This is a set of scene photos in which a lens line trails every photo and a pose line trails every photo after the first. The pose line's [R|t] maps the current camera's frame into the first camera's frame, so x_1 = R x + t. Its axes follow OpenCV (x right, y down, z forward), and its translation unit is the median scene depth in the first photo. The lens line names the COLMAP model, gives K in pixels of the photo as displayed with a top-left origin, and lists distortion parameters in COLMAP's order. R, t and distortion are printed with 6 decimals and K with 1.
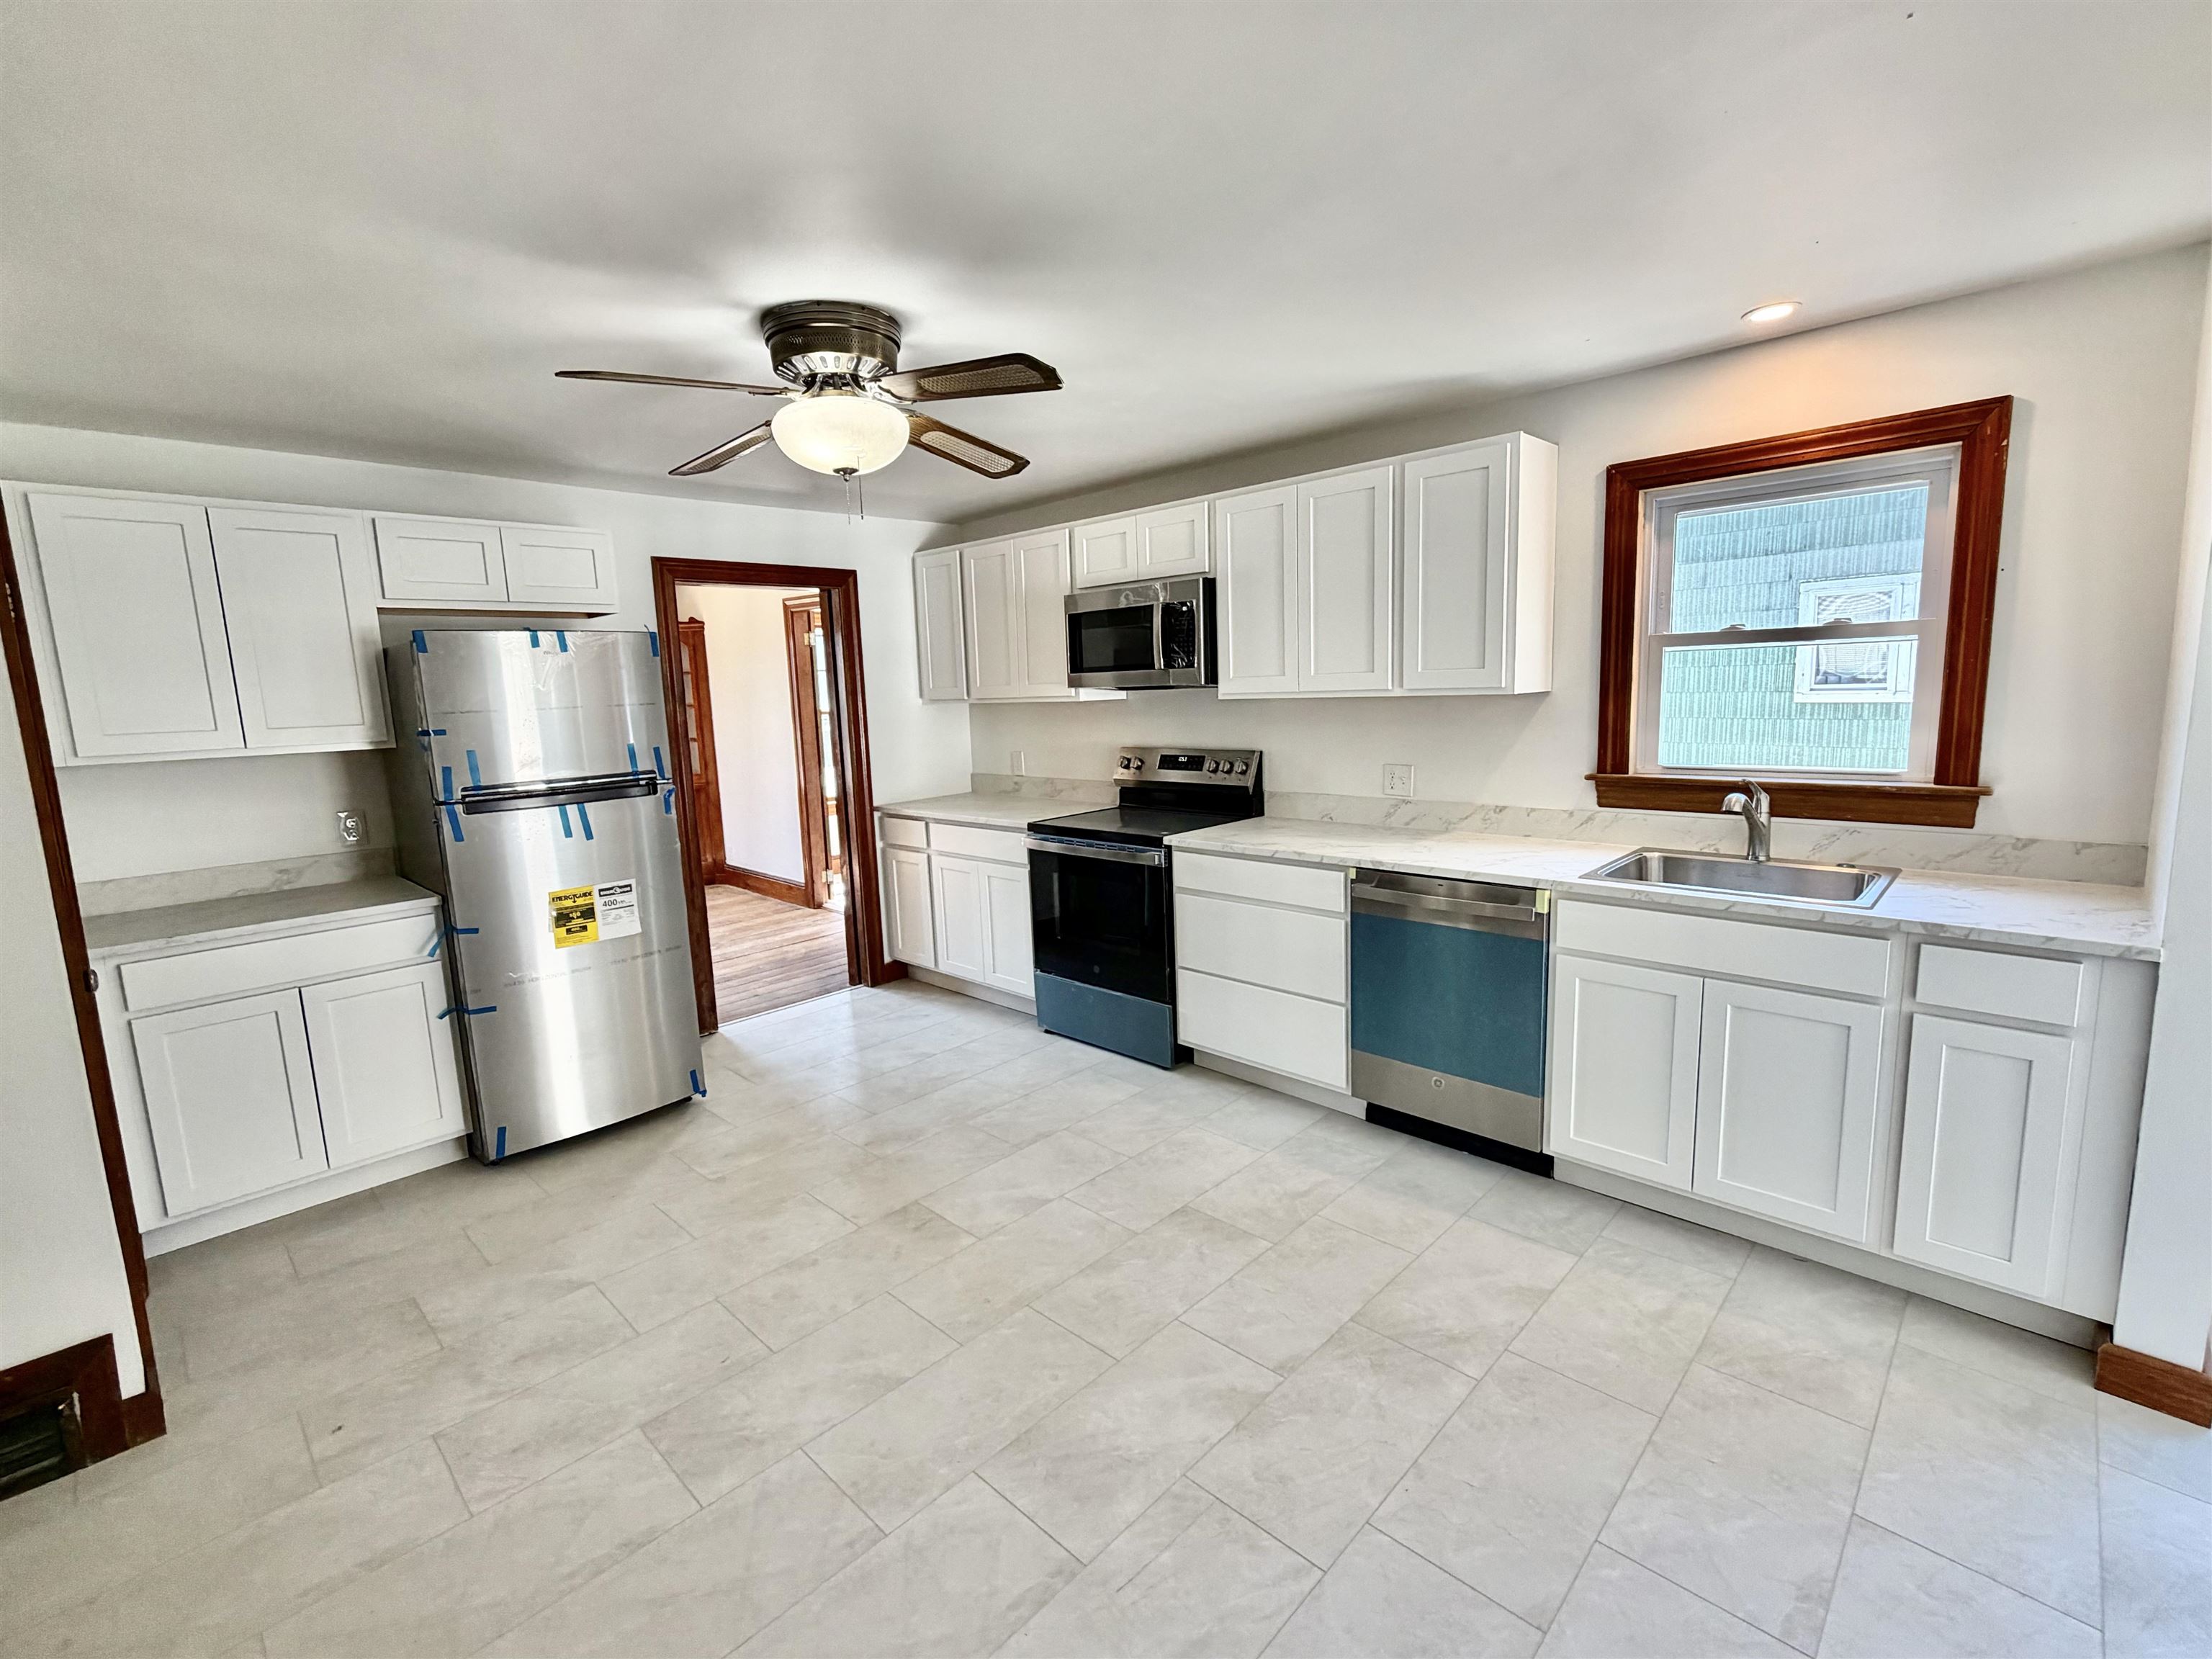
lens RADIAL K [[985.2, 0, 1107.1], [0, 985.2, 823.7], [0, 0, 1]] dist [0.000396, 0.000928]
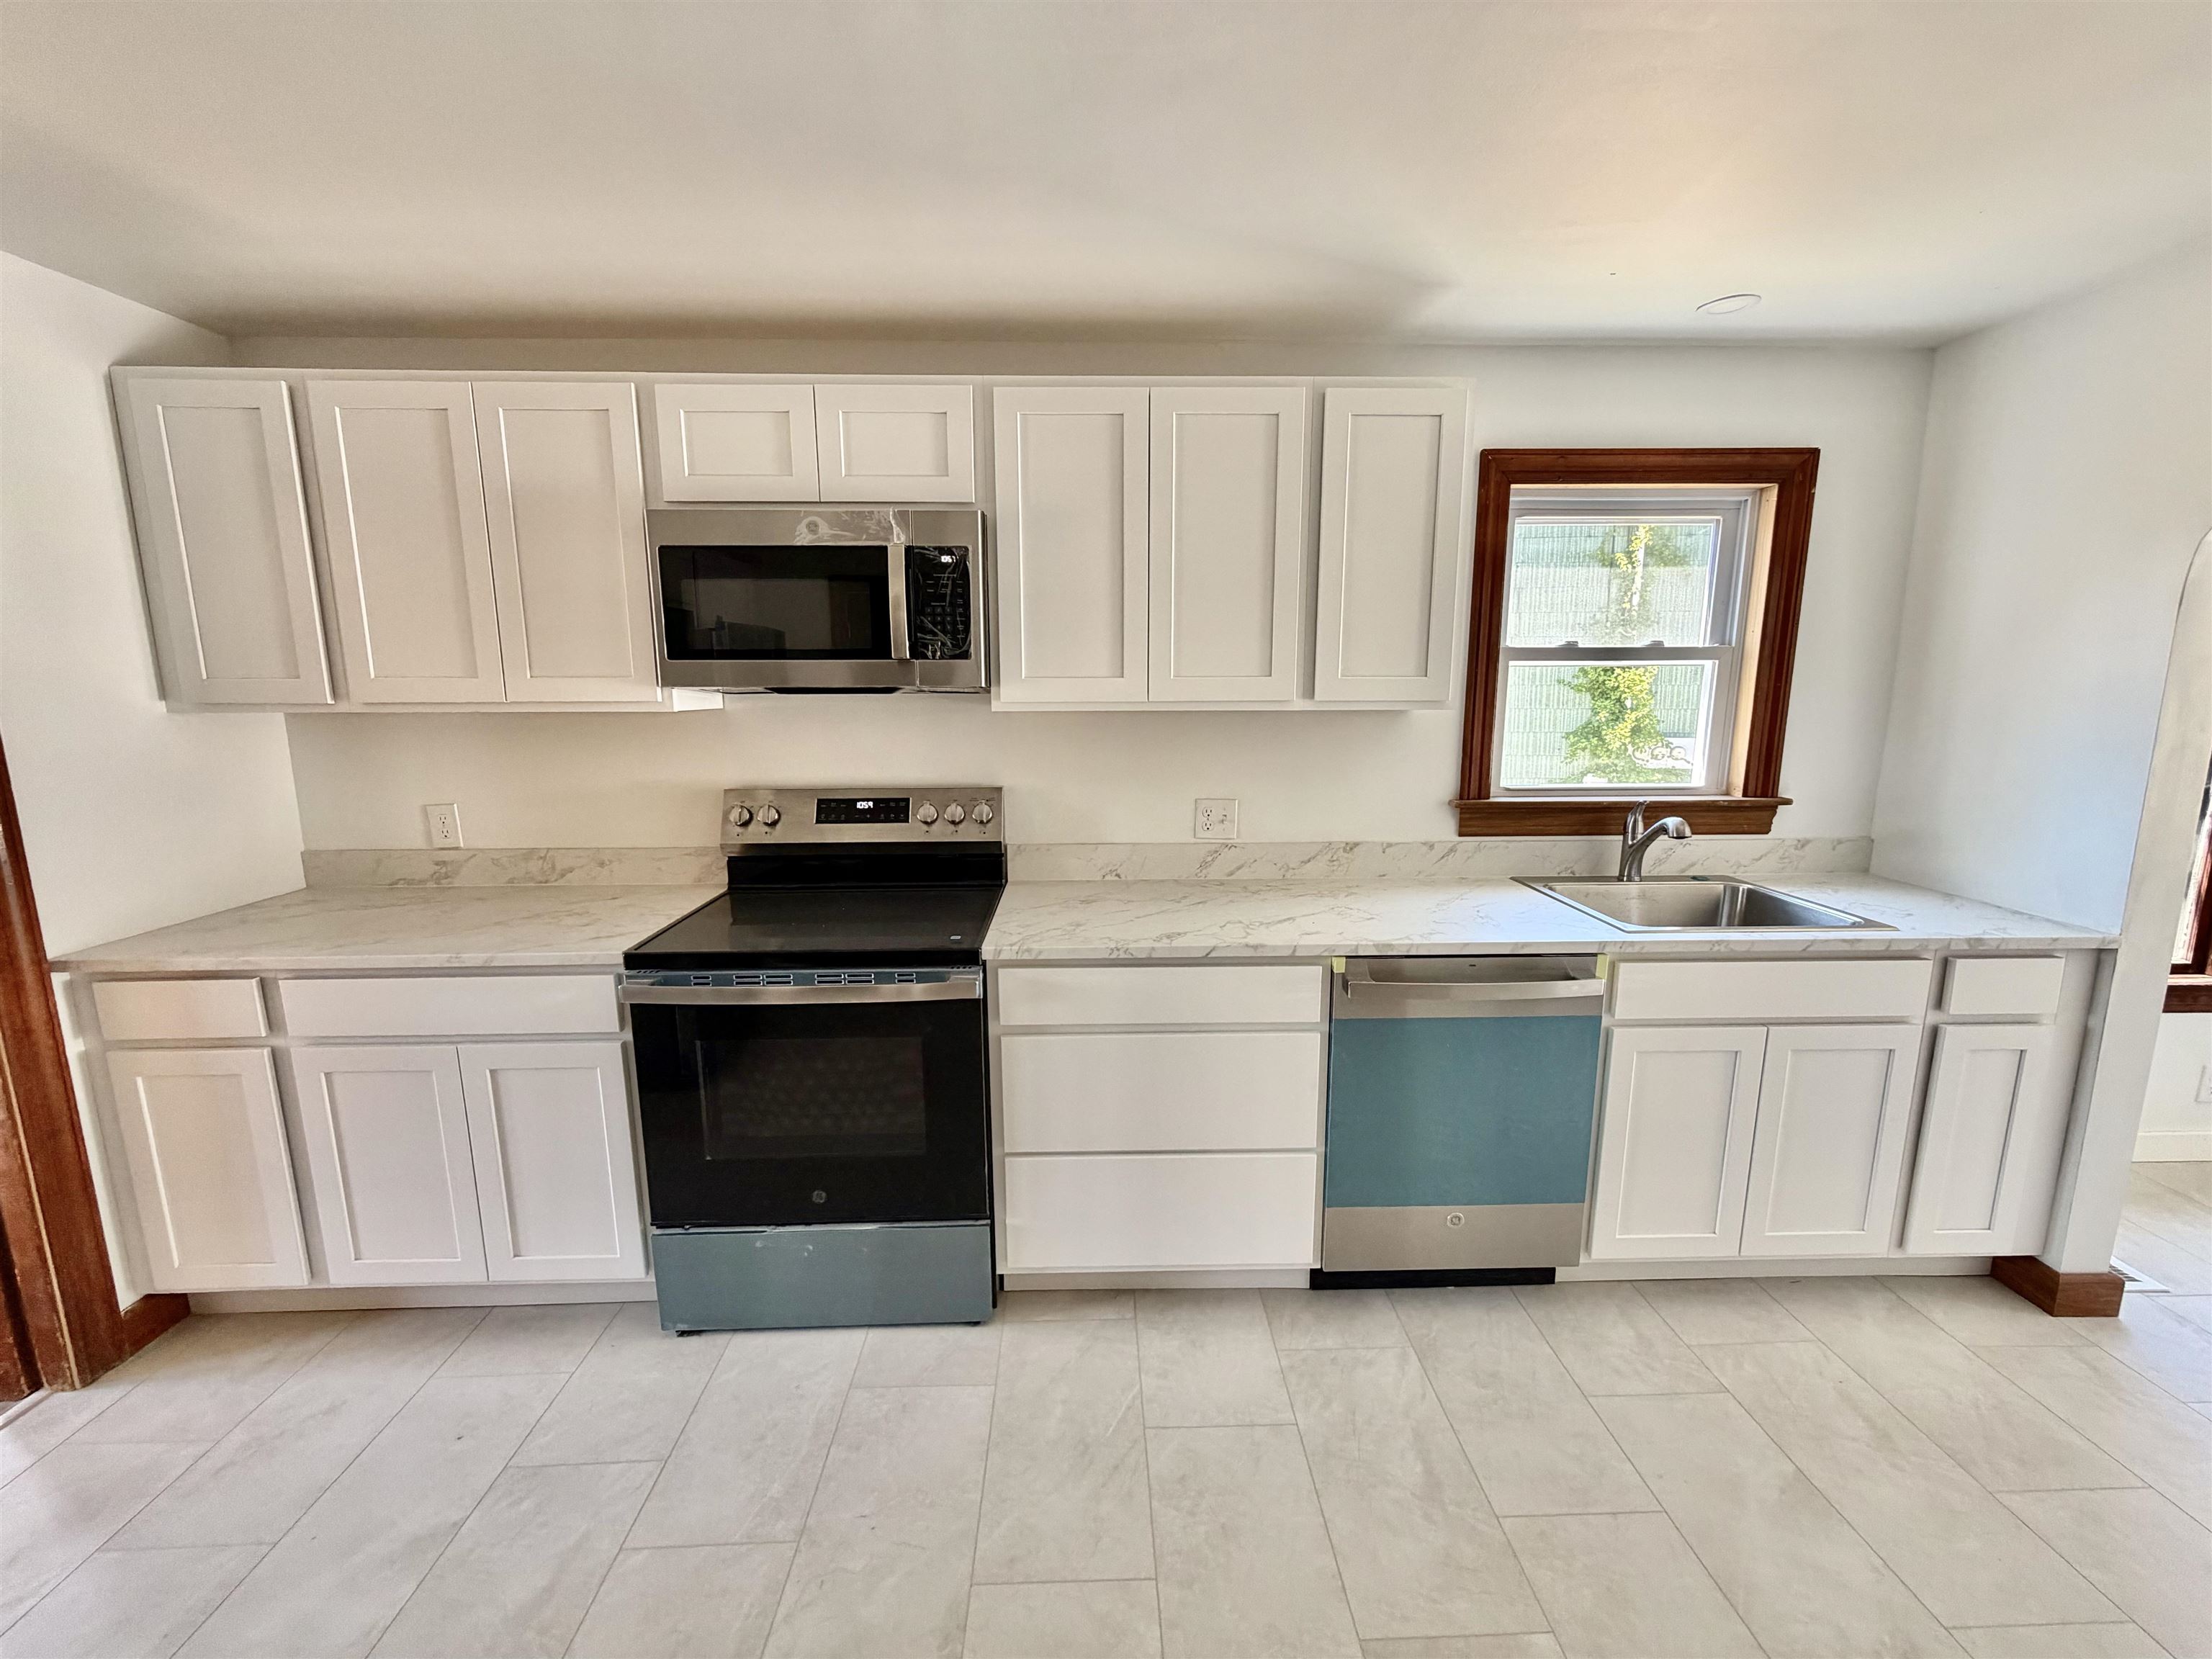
lens RADIAL K [[882.7, 0, 1113.0], [0, 882.7, 827.2], [0, 0, 1]] dist [0.000192, -0.000307]
pose [[0.695990, -0.083232, 0.713211, -0.282387], [0.080034, 0.996062, 0.038140, -0.078822], [-0.713577, 0.030536, 0.699911, 0.642164]]
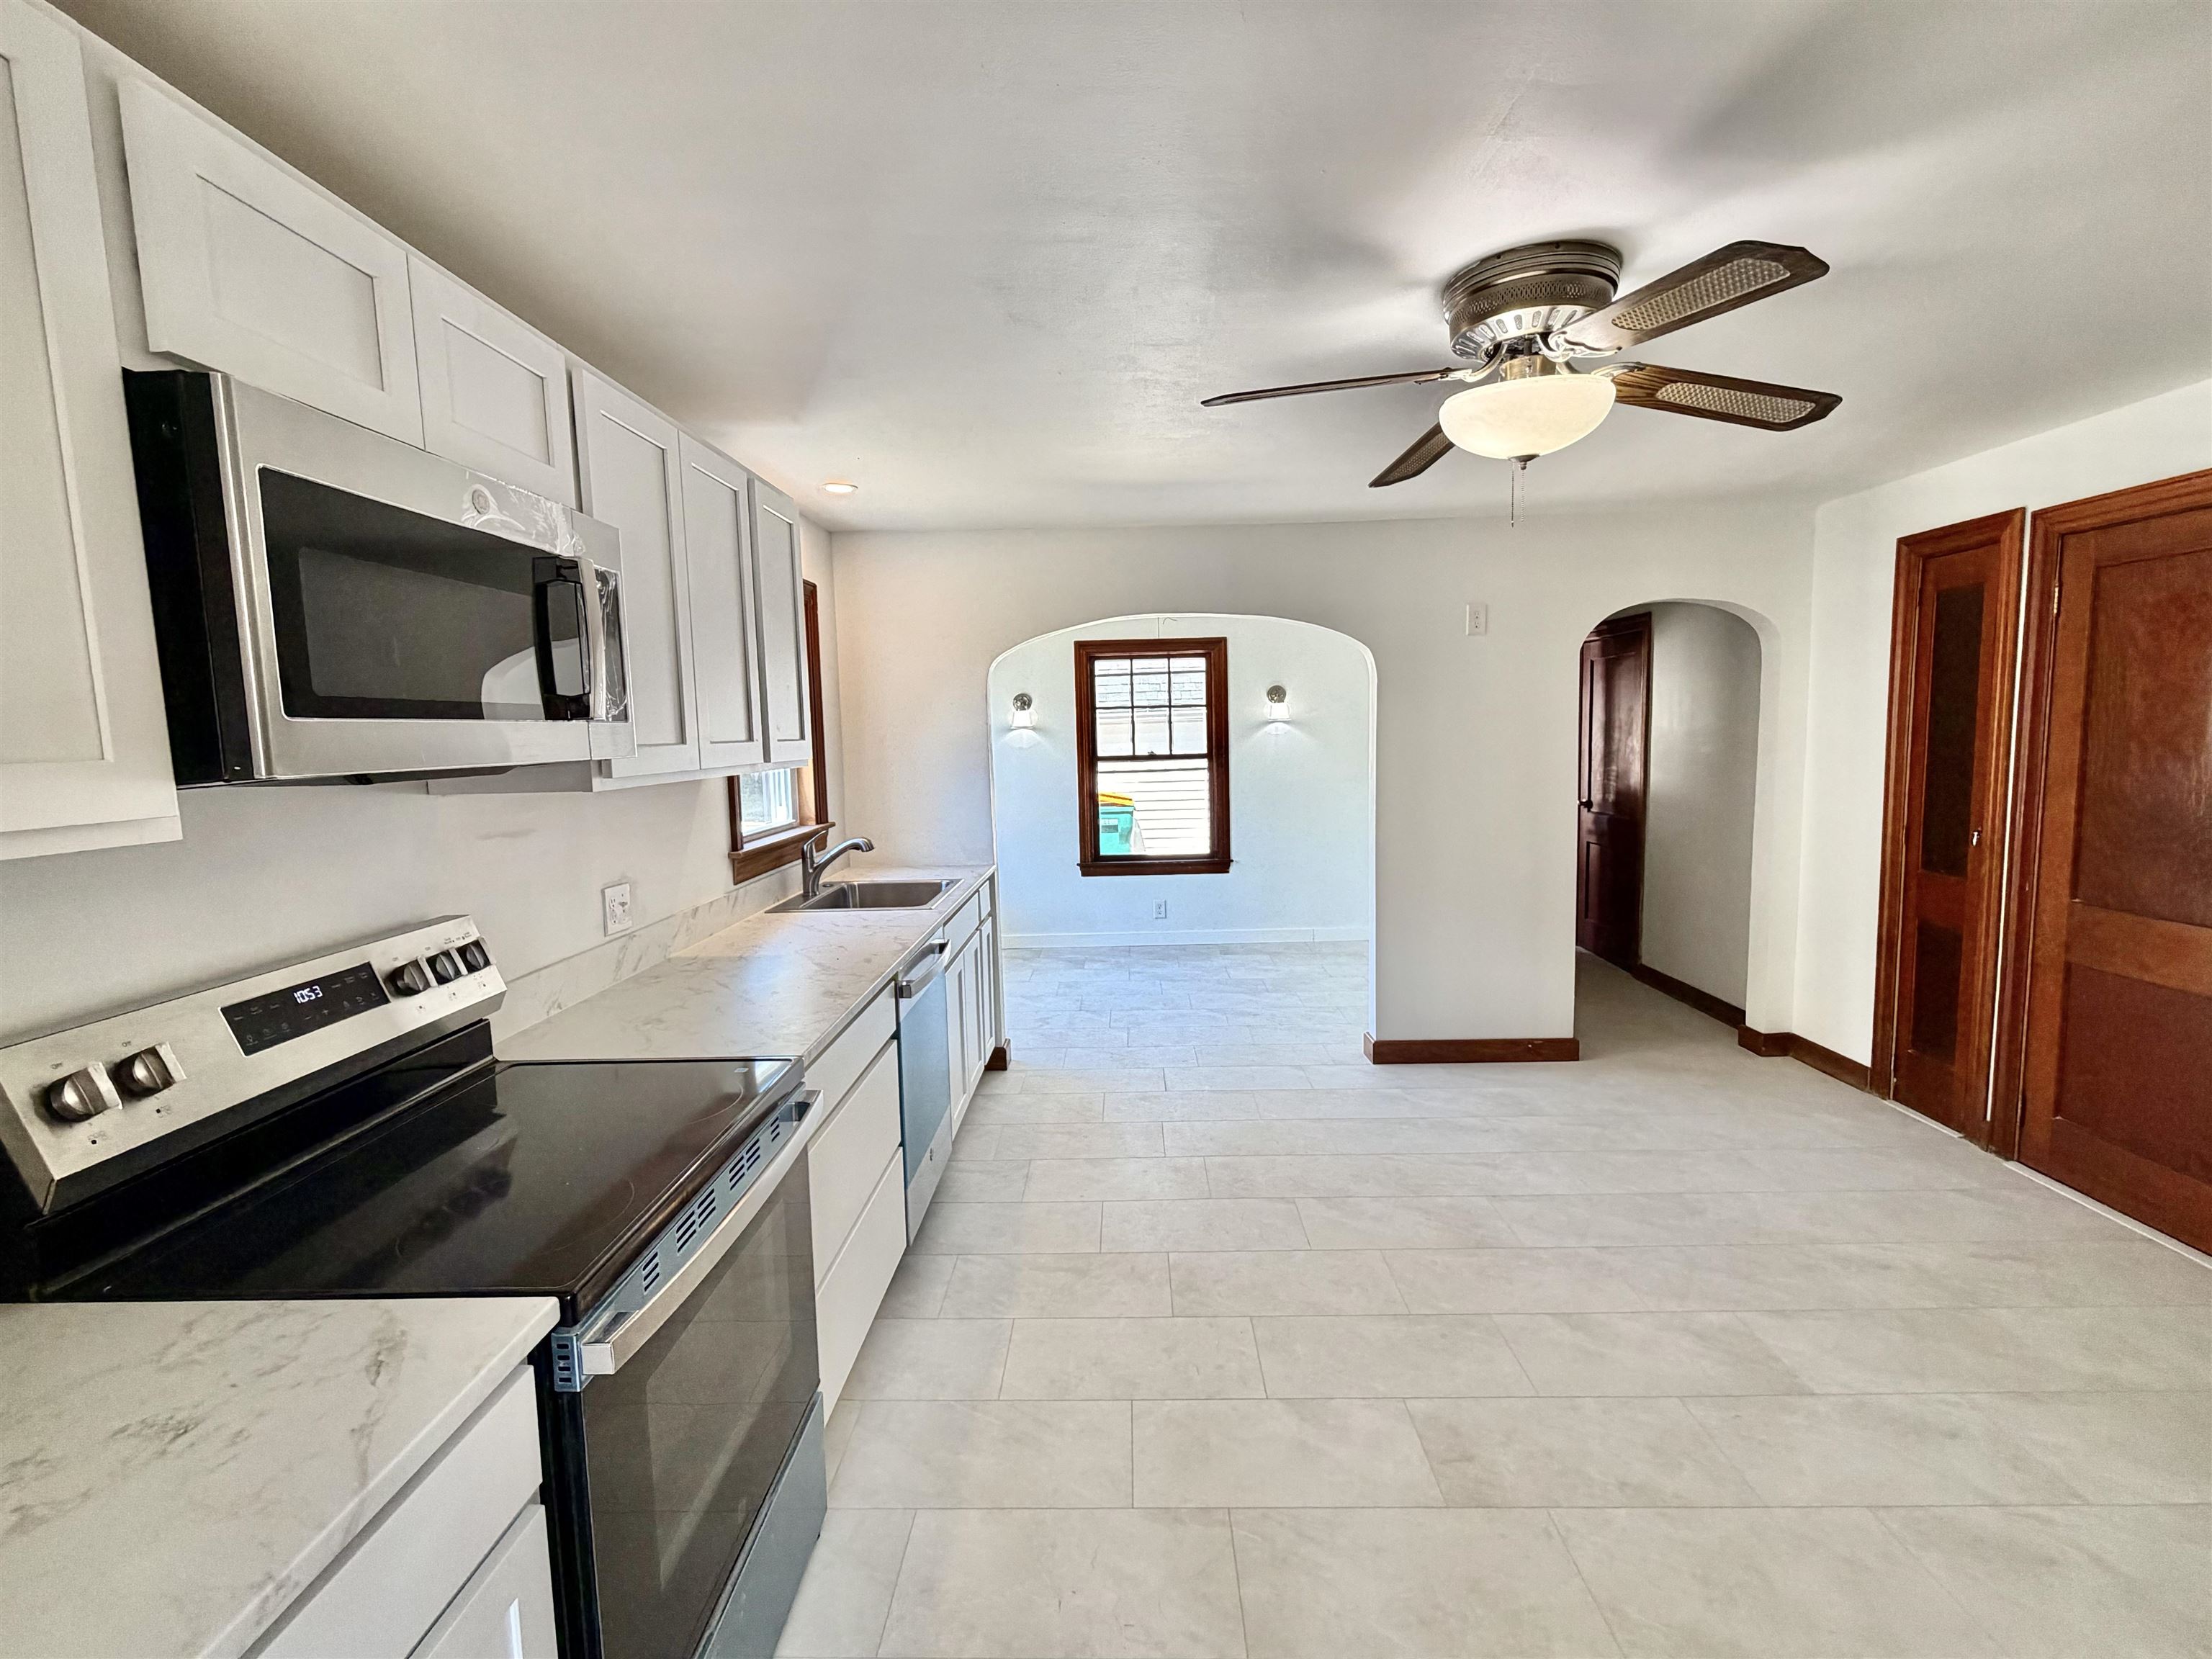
lens RADIAL K [[976.7, 0, 1106.0], [0, 976.7, 829.5], [0, 0, 1]] dist [-0.002230, -0.000524]
pose [[-0.677383, -0.020104, 0.735356, -0.449617], [0.156249, 0.972885, 0.170529, -0.174021], [-0.718845, 0.230412, -0.655875, 1.316510]]
